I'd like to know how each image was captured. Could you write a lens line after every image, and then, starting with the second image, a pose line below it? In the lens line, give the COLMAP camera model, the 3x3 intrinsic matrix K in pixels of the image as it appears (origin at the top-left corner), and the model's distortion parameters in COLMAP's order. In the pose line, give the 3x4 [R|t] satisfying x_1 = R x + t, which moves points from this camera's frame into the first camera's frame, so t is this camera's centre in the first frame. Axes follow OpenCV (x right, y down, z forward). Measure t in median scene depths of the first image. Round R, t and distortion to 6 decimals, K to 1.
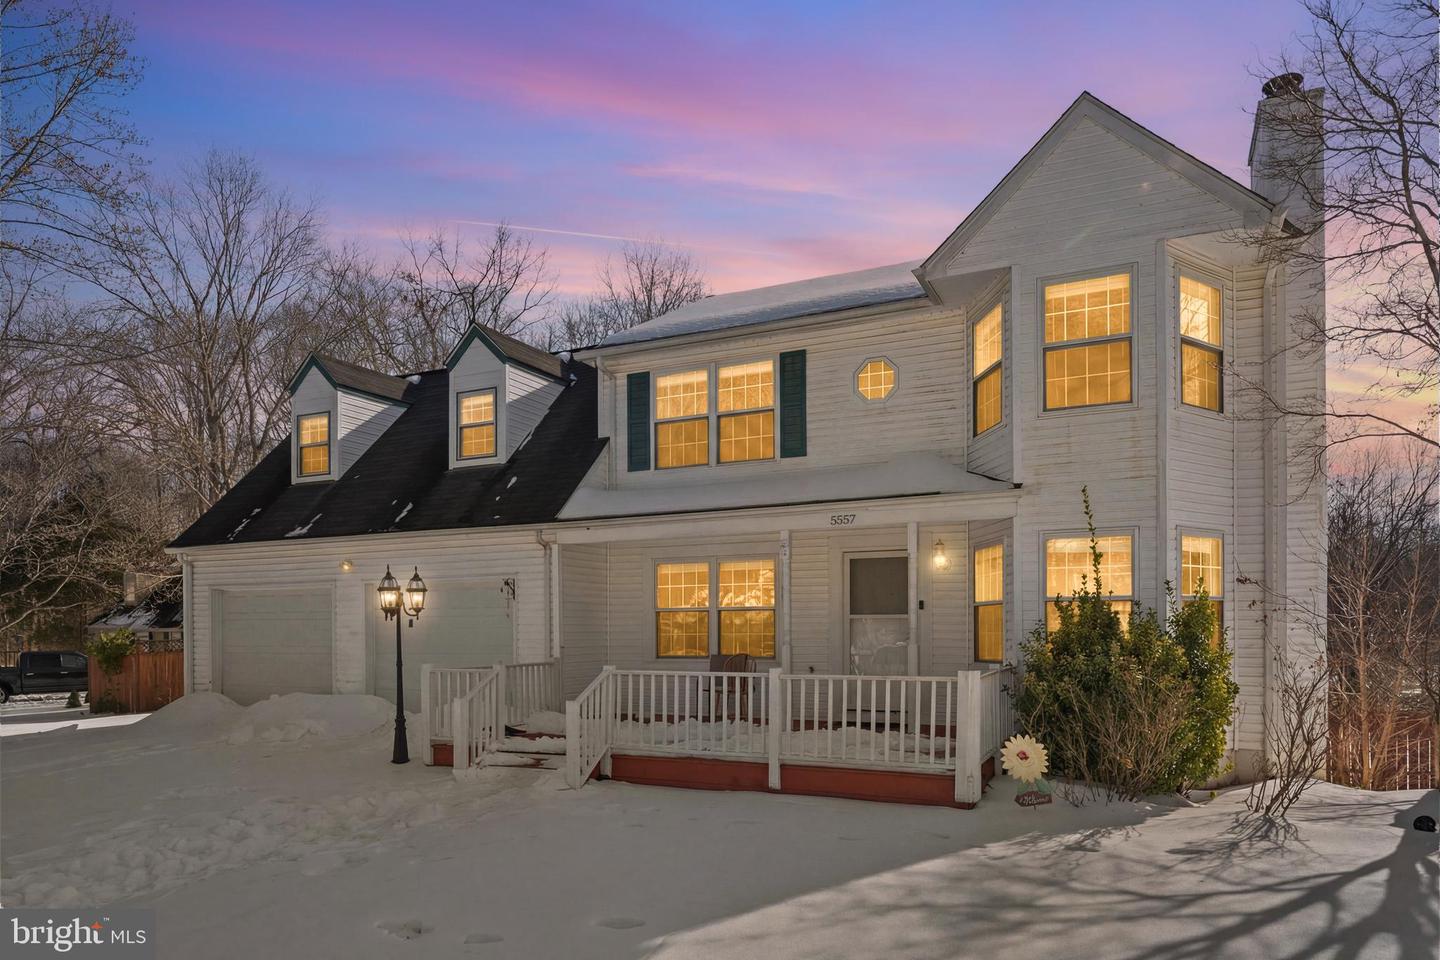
lens RADIAL K [[853.0, 0, 728.1], [0, 853.0, 526.1], [0, 0, 1]] dist [0.000482, -0.000066]
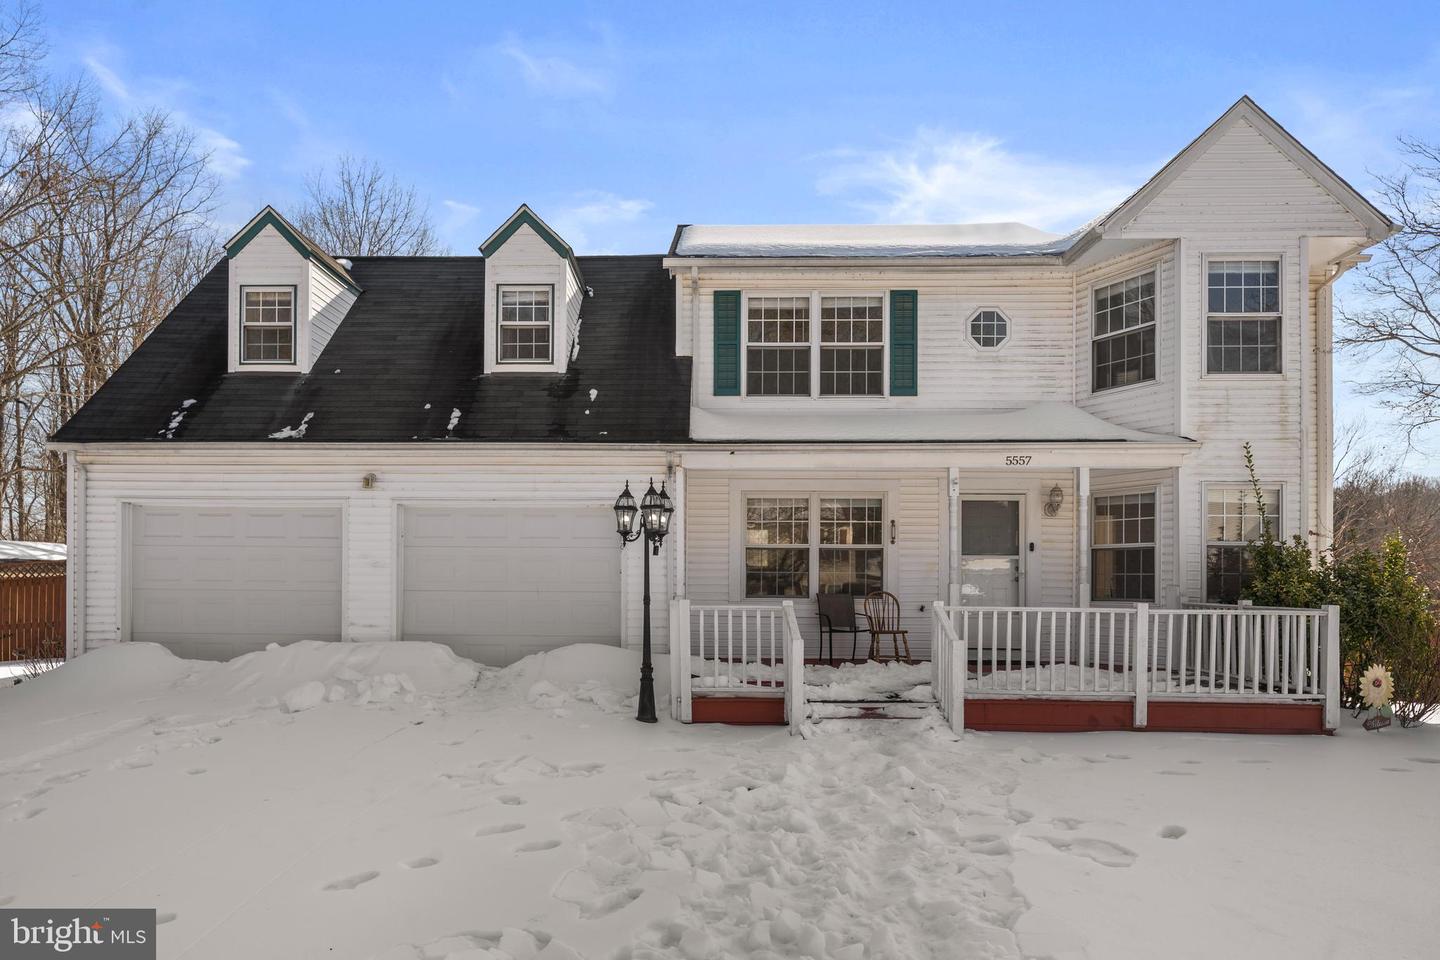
lens RADIAL K [[812.5, 0, 719.8], [0, 812.5, 475.6], [0, 0, 1]] dist [0.020525, -0.001748]
pose [[0.925987, 0.055155, 0.373505, -0.497174], [-0.056927, 0.998359, -0.006295, 0.033255], [-0.373239, -0.015434, 0.927607, 0.197903]]
